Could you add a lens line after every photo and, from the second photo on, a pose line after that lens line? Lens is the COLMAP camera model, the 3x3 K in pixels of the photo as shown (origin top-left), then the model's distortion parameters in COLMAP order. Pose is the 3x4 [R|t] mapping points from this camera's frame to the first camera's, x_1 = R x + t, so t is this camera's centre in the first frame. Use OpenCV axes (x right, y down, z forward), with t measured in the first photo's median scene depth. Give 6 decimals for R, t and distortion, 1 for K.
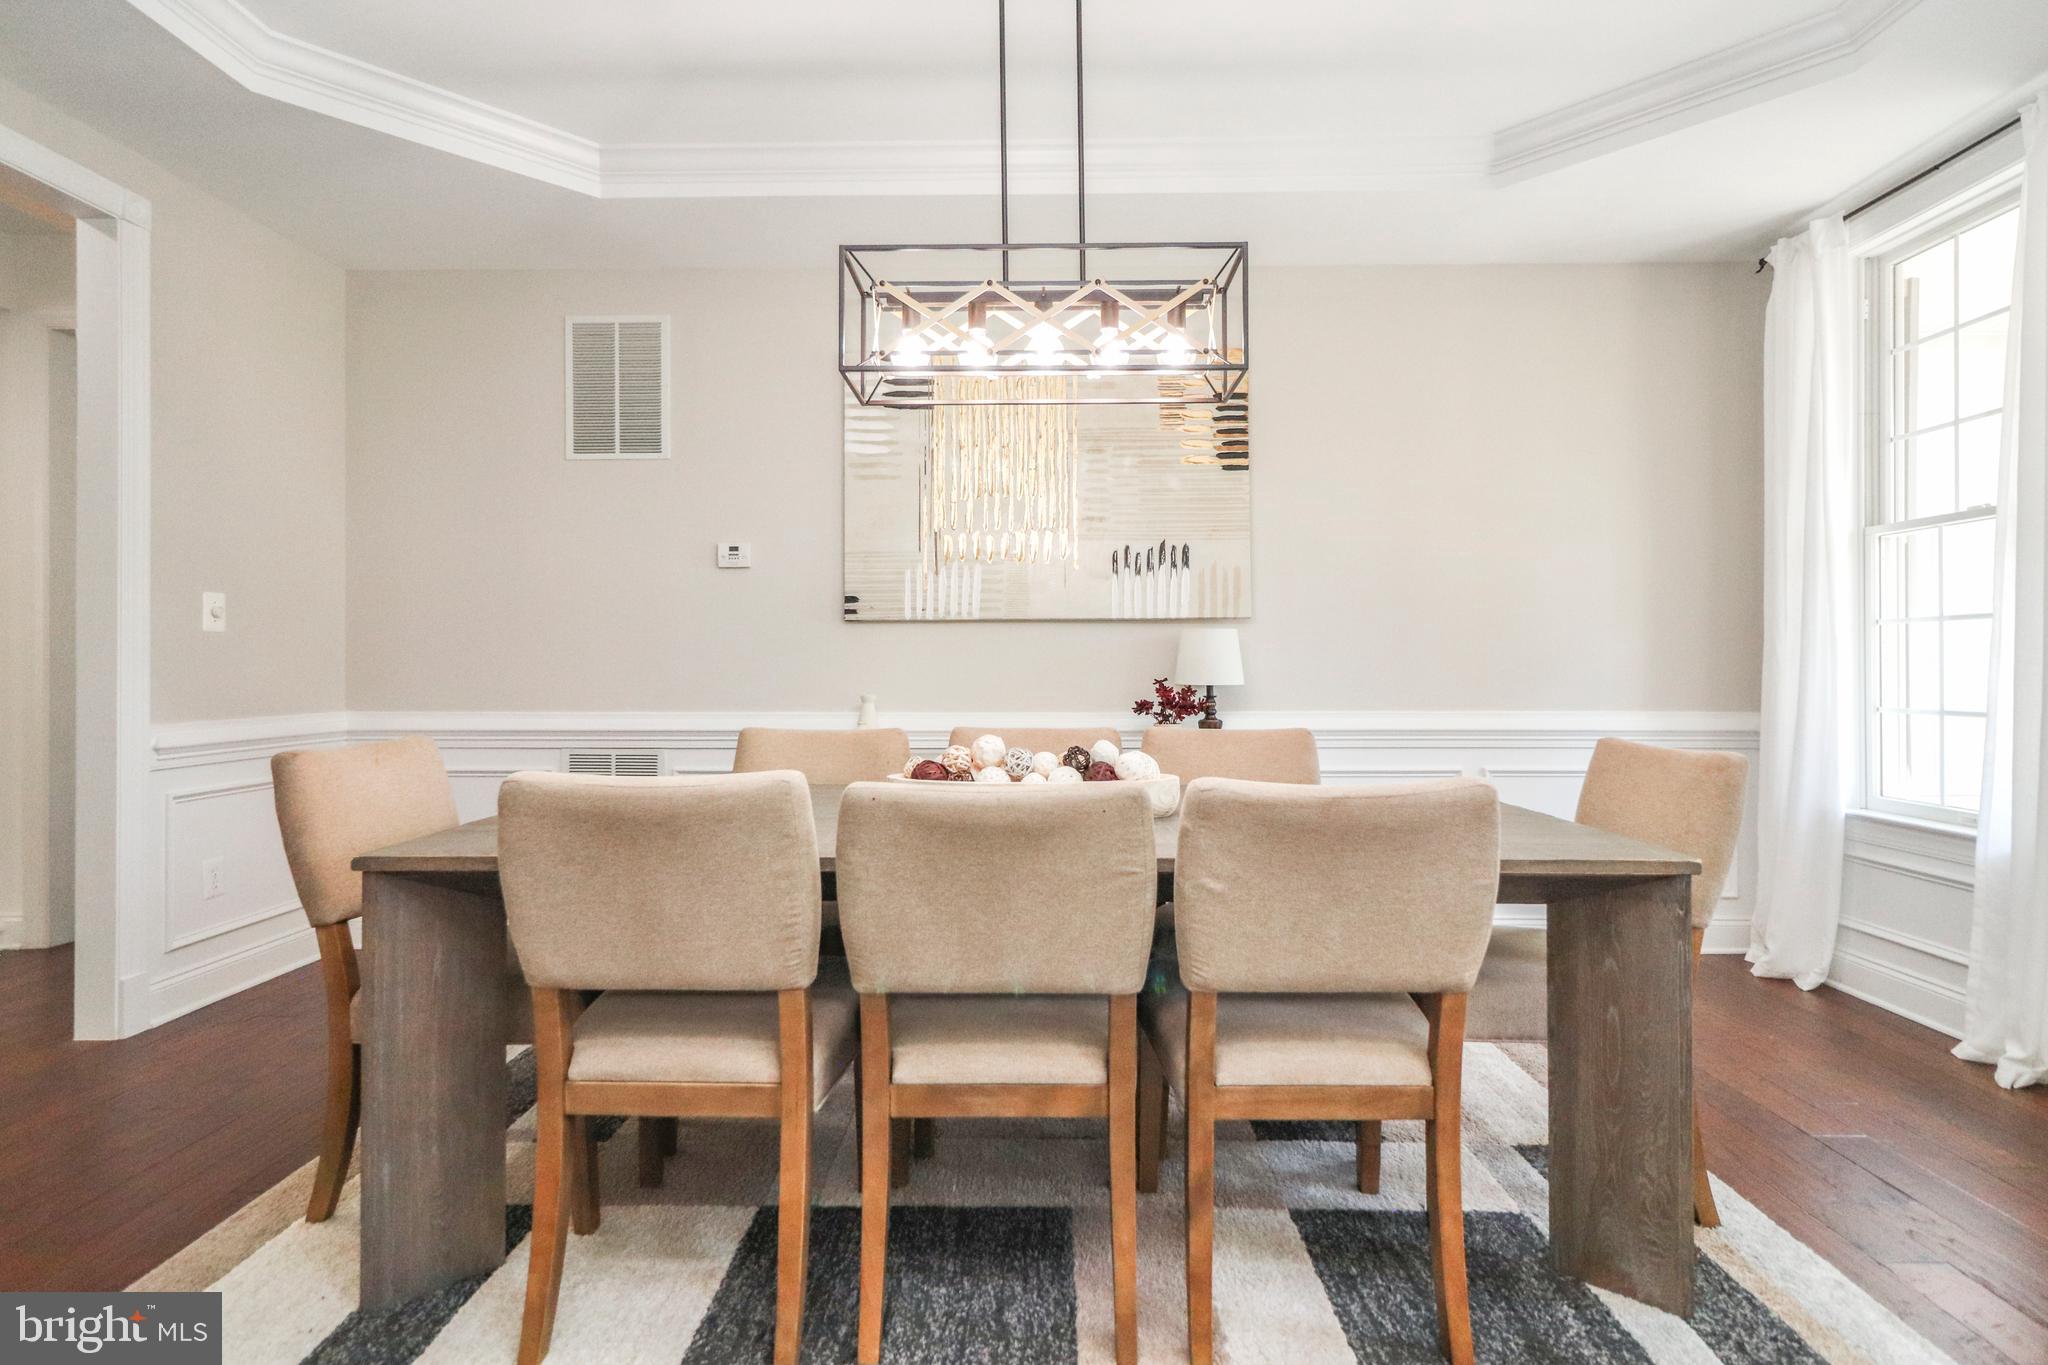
lens RADIAL K [[1057.6, 0, 1022.0], [0, 1057.6, 657.7], [0, 0, 1]] dist [0.011469, 0.000091]
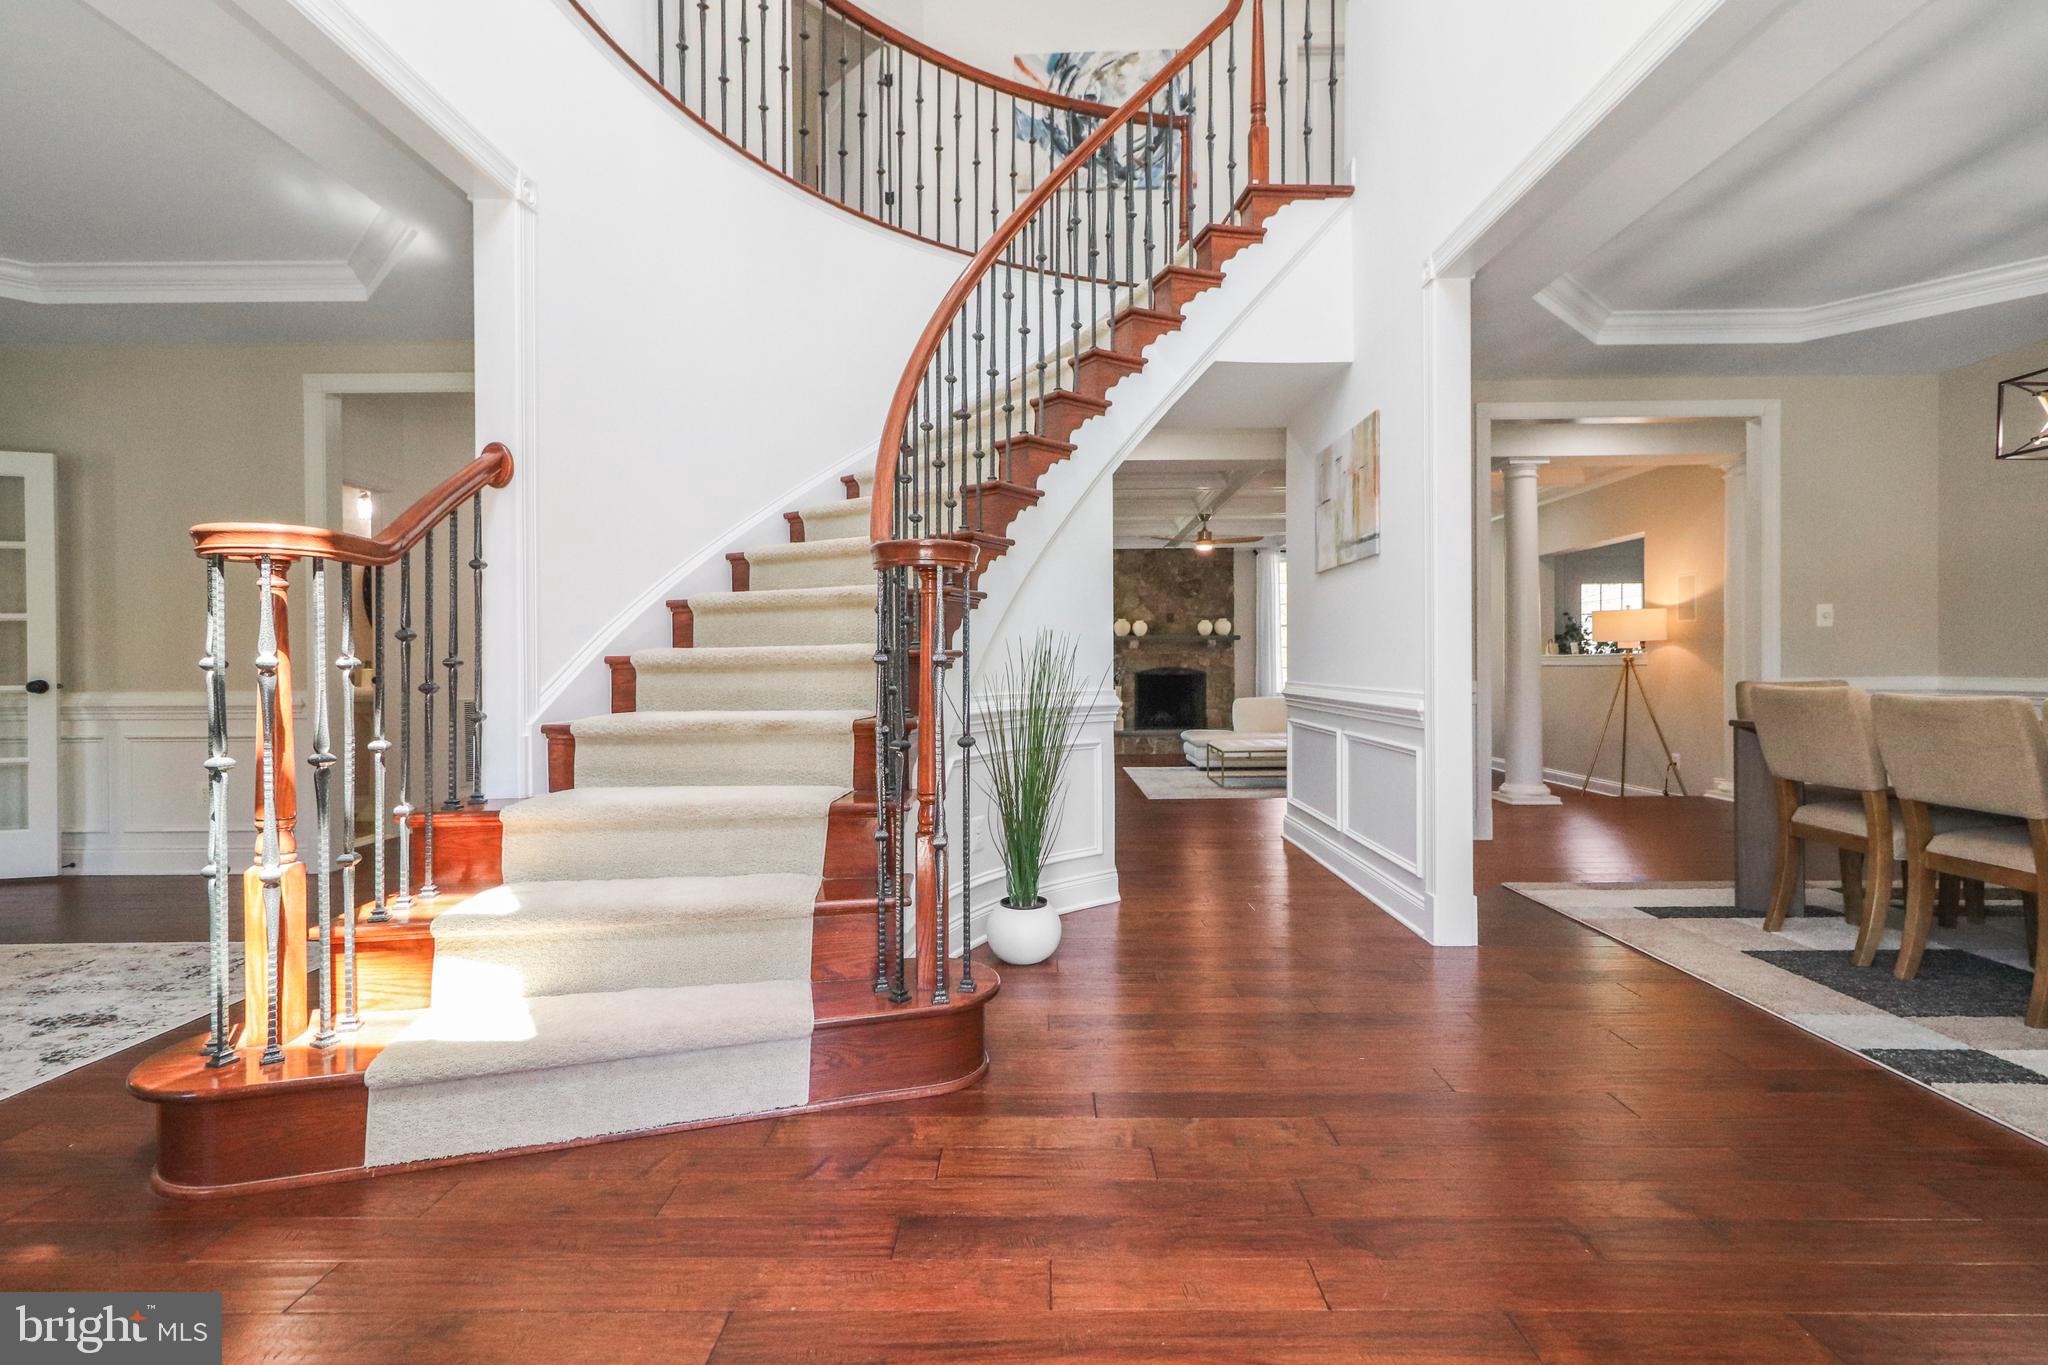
lens RADIAL K [[951.6, 0, 1037.9], [0, 951.6, 679.6], [0, 0, 1]] dist [0.002375, 0.000998]
pose [[0.014655, 0.013875, -0.999796, 0.692746], [0.017556, 0.999746, 0.014132, 0.016349], [0.999738, -0.017760, 0.014408, -0.278216]]
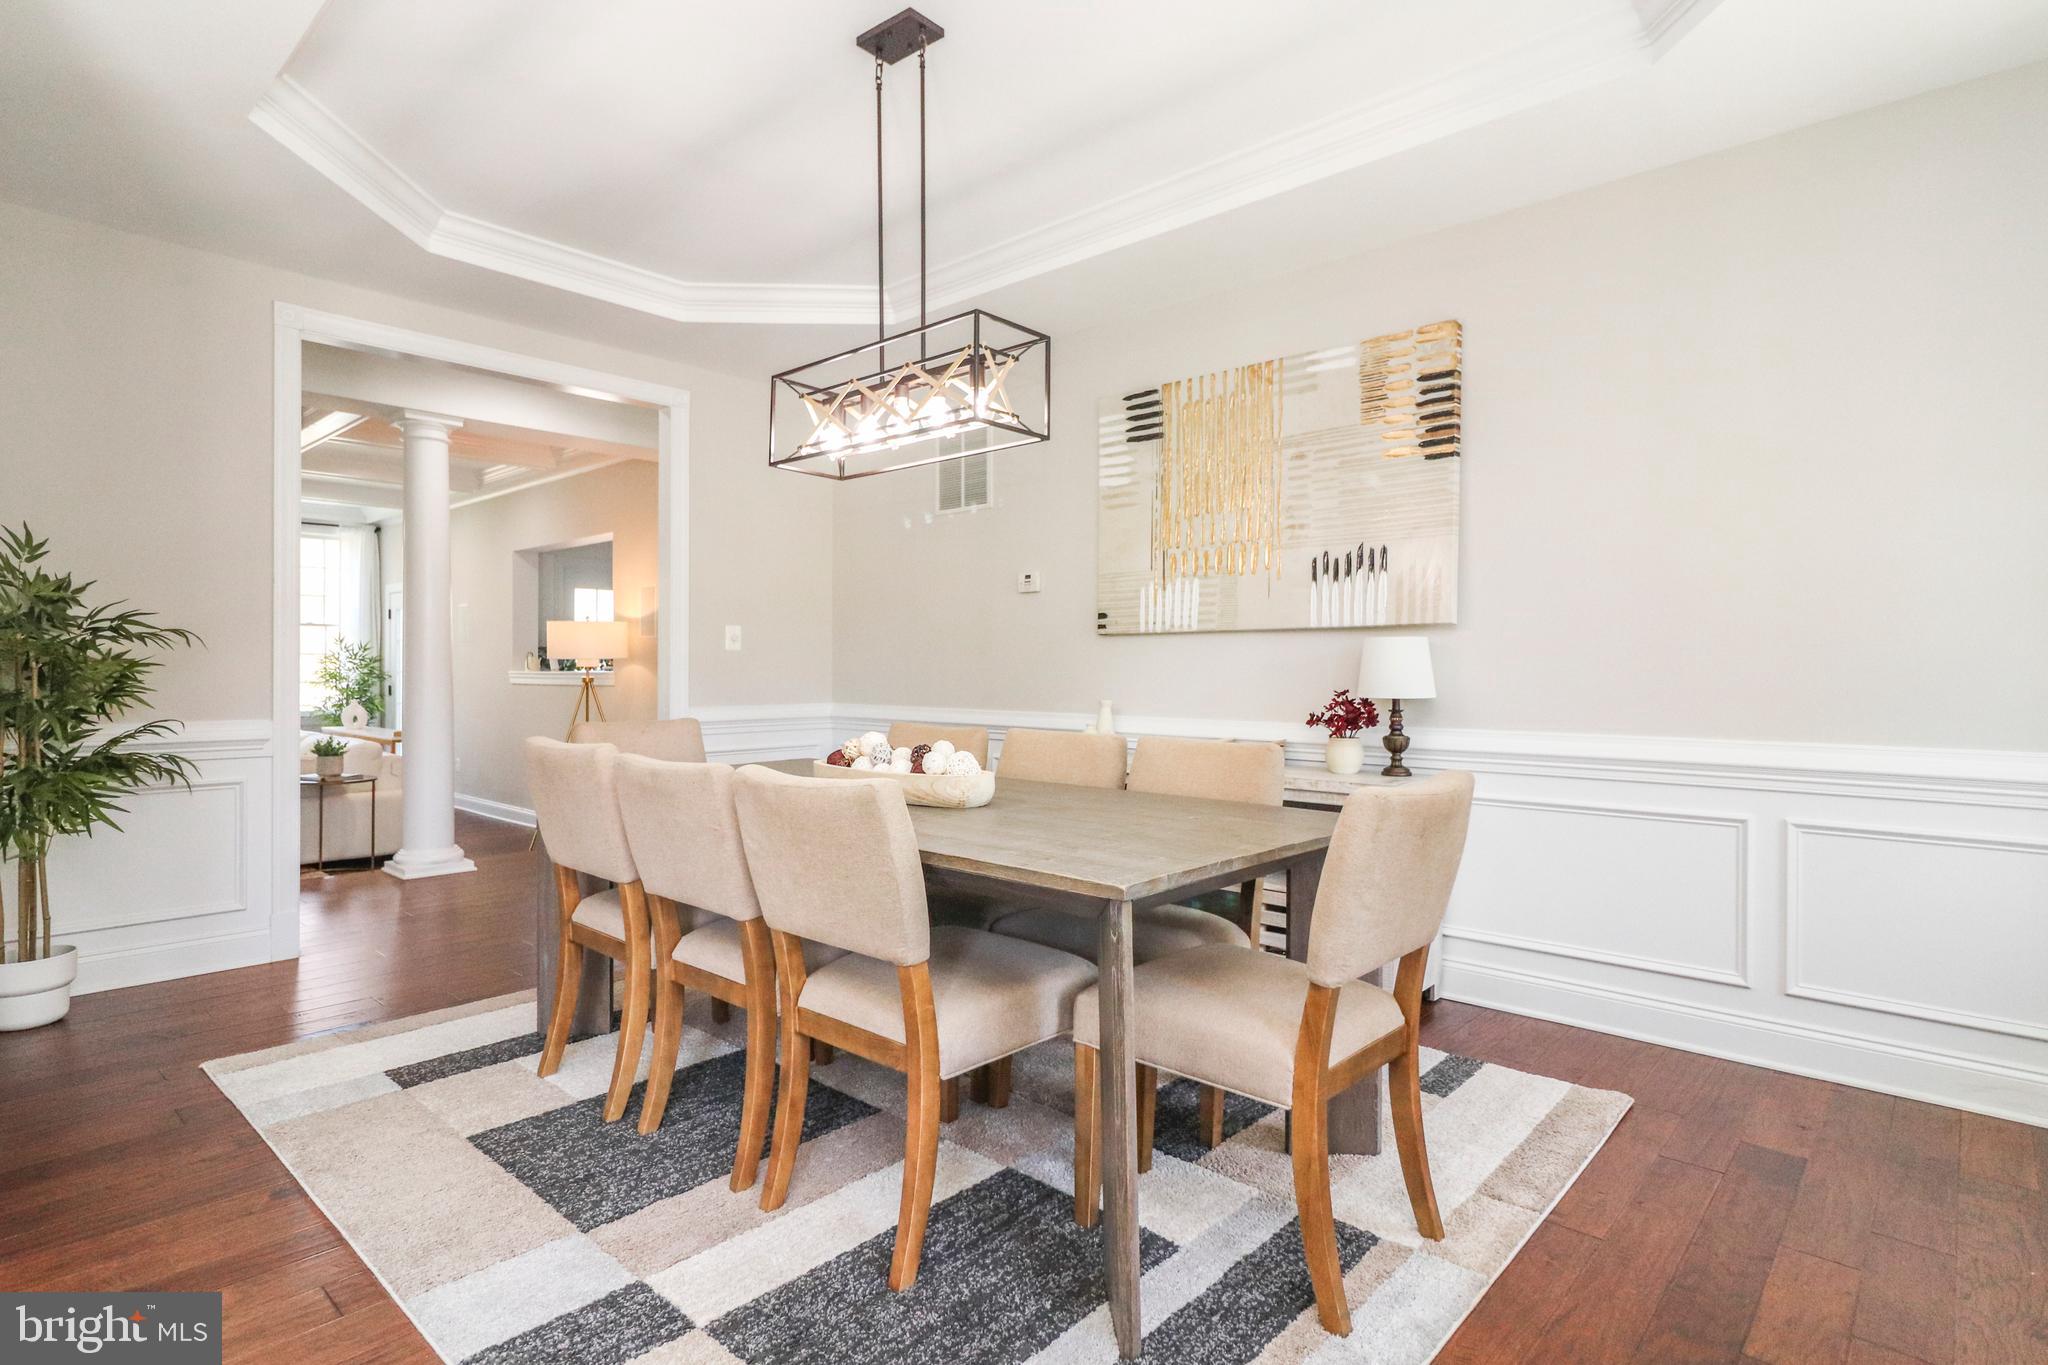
lens RADIAL K [[1042.3, 0, 1016.8], [0, 1042.3, 675.8], [0, 0, 1]] dist [-0.002964, -0.000030]
pose [[0.744960, 0.008236, -0.667058, 0.524442], [-0.000058, 0.999925, 0.012282, -0.004618], [0.667109, -0.009111, 0.744904, 0.105414]]
